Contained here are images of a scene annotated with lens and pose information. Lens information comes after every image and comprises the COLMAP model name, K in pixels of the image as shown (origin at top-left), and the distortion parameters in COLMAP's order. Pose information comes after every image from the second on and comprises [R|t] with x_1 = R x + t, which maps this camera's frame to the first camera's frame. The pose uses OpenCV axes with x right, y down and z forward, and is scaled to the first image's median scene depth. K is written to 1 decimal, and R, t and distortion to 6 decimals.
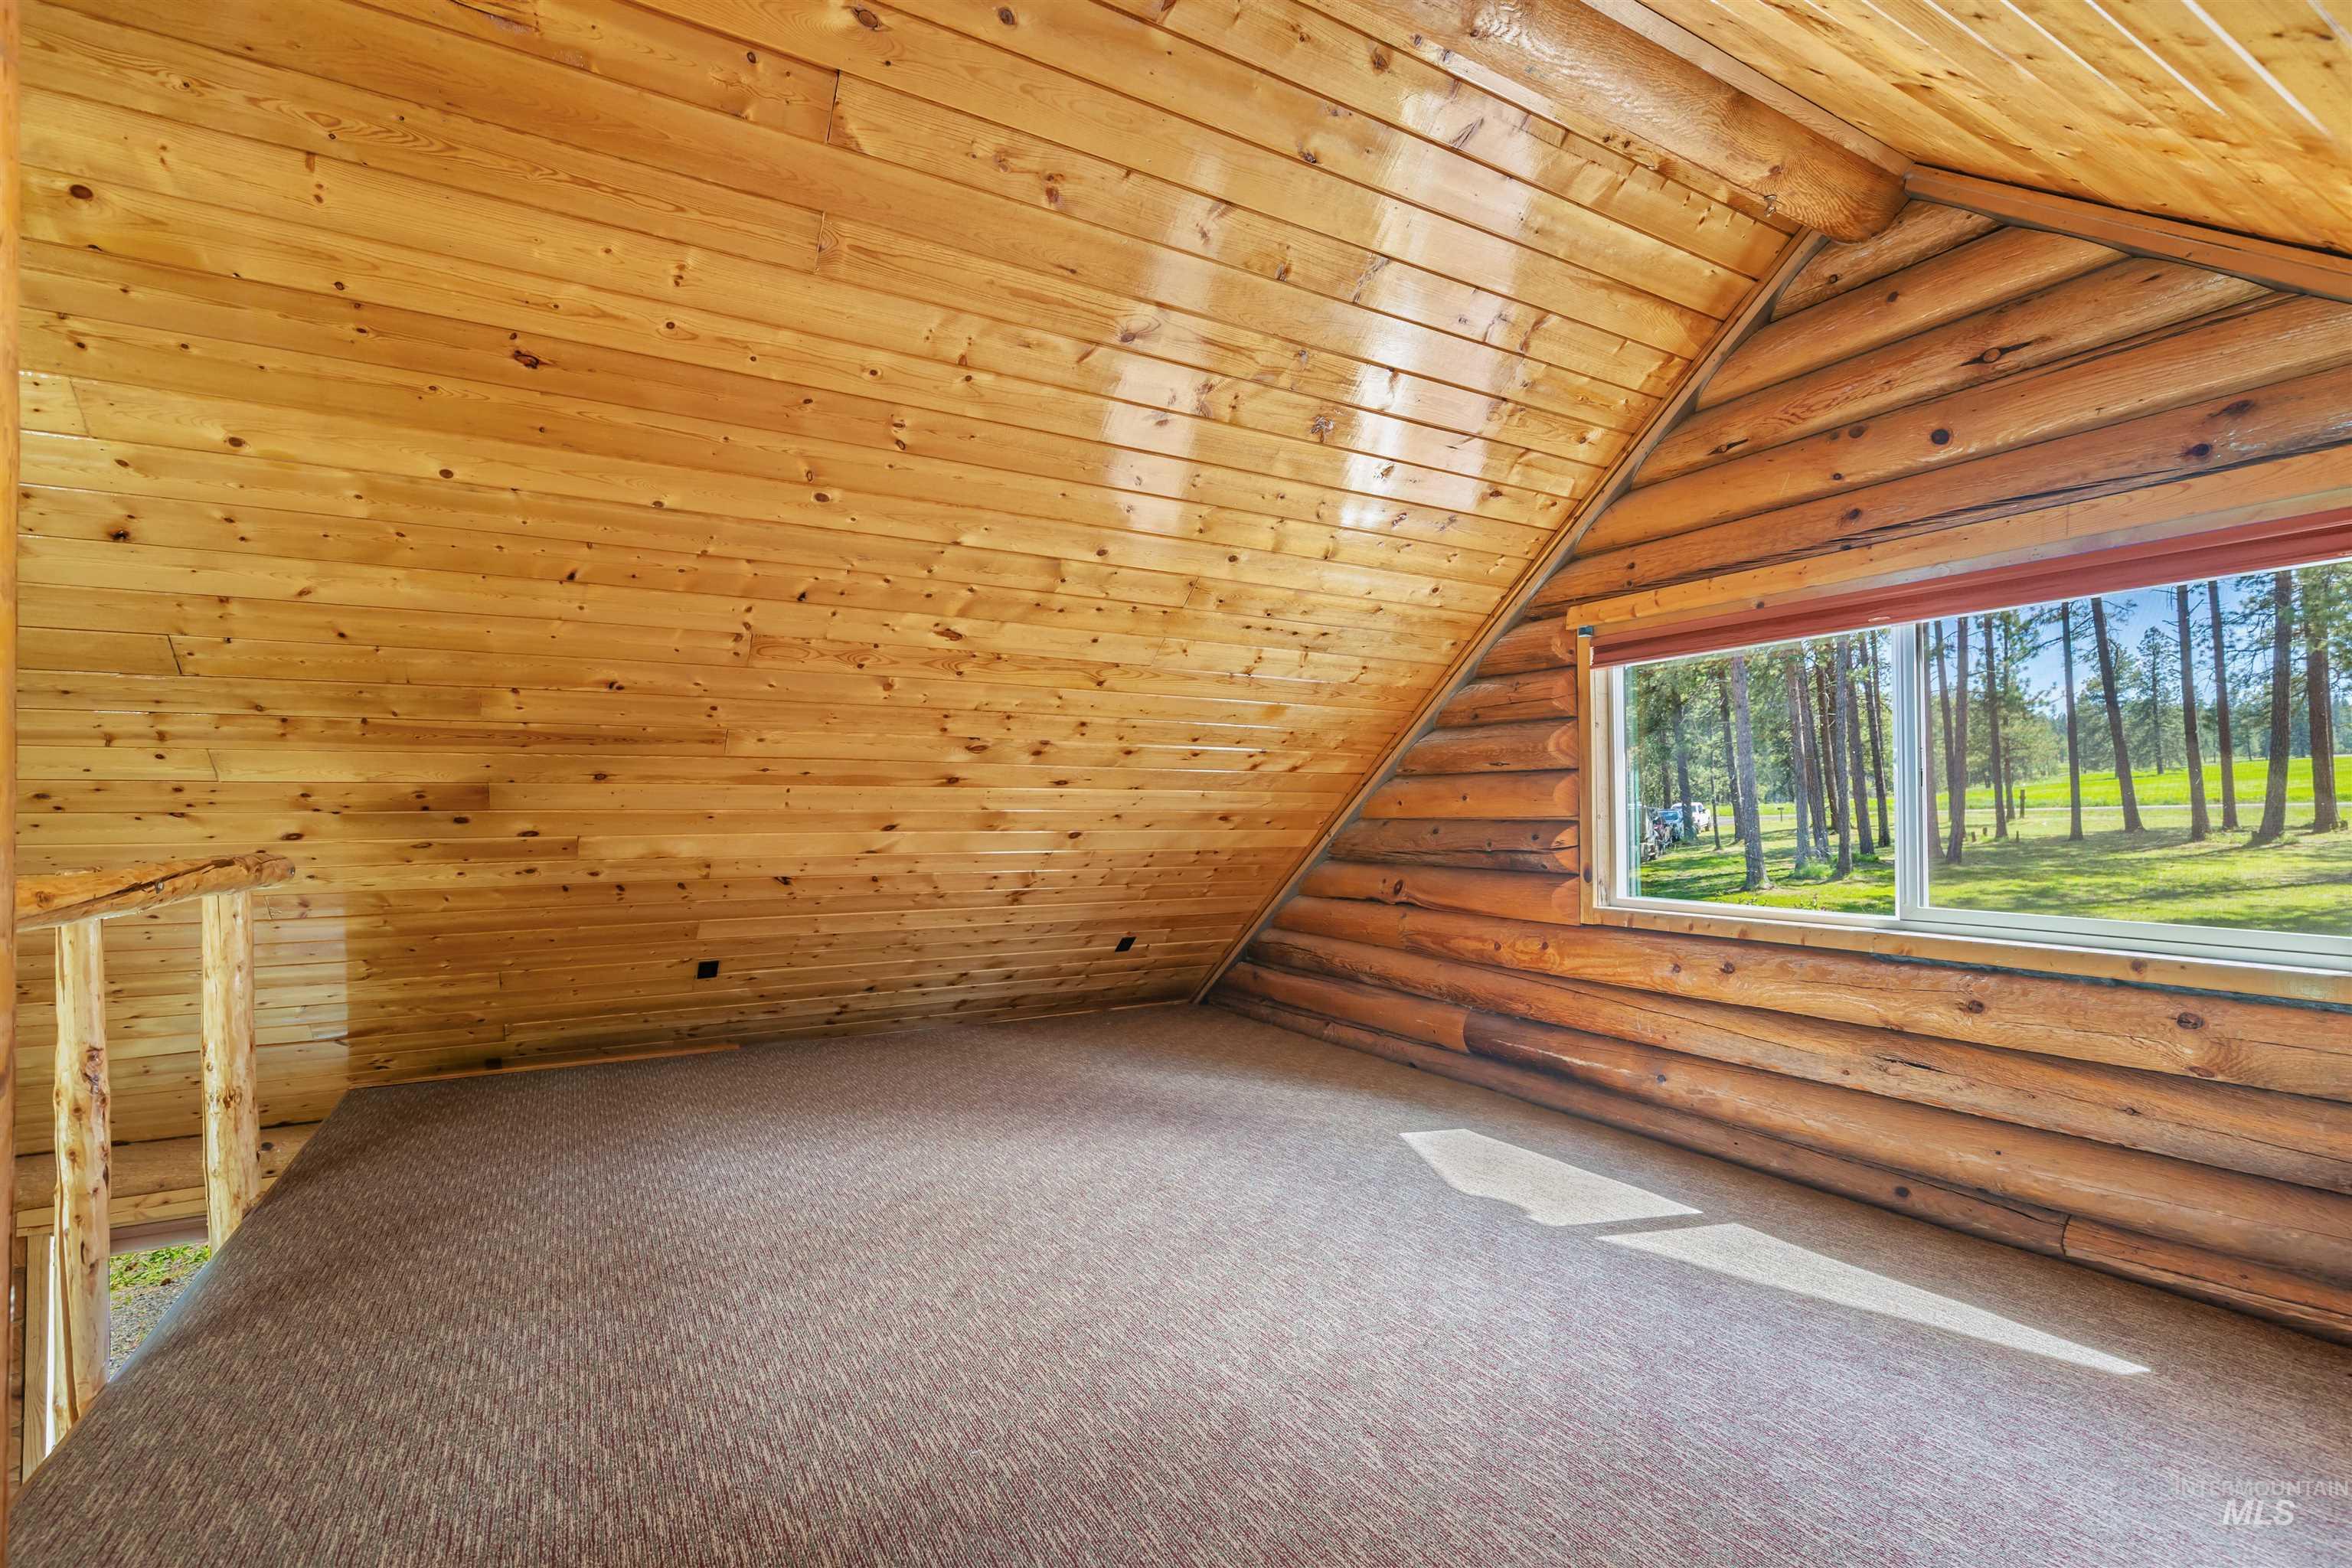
lens RADIAL K [[1074.2, 0, 1172.3], [0, 1074.2, 795.1], [0, 0, 1]] dist [0.000479, -0.000050]
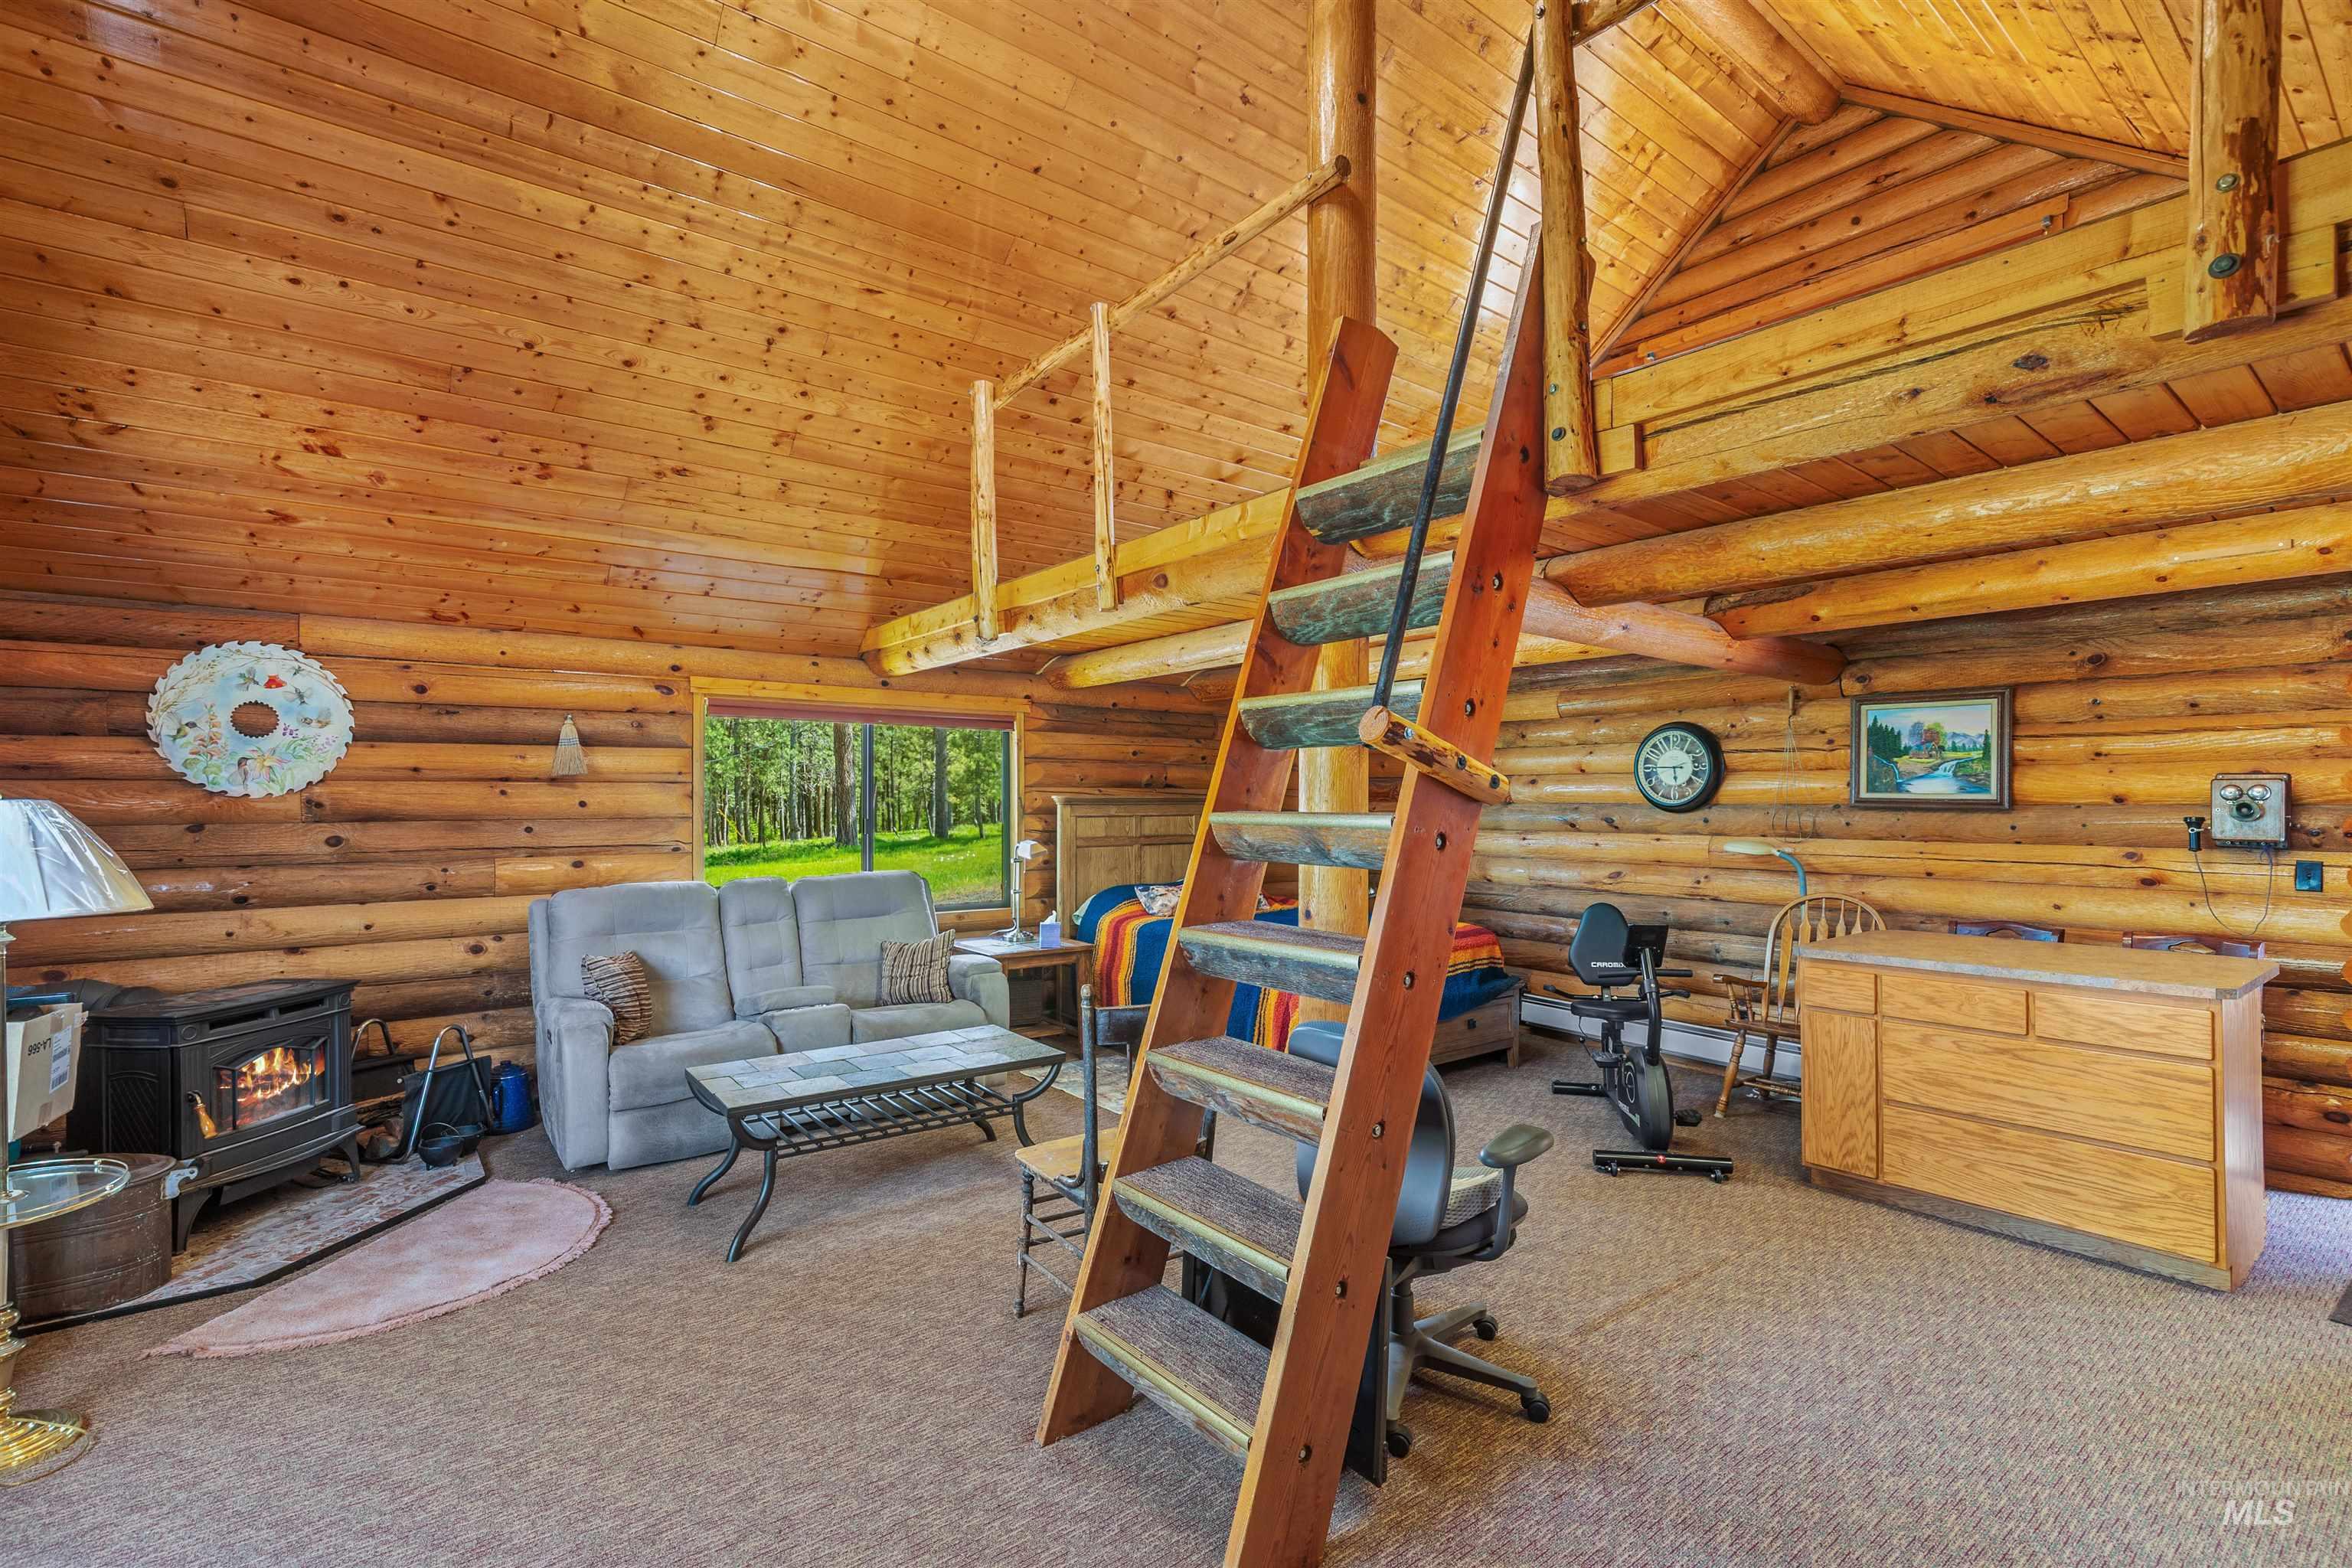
lens RADIAL K [[1074.2, 0, 1180.6], [0, 1074.2, 786.7], [0, 0, 1]] dist [0.000479, -0.000050]
pose [[0.989481, 0.004686, 0.144586, -0.785803], [-0.005871, 0.999953, 0.007772, 0.684343], [-0.144542, -0.008539, 0.989462, -0.781547]]
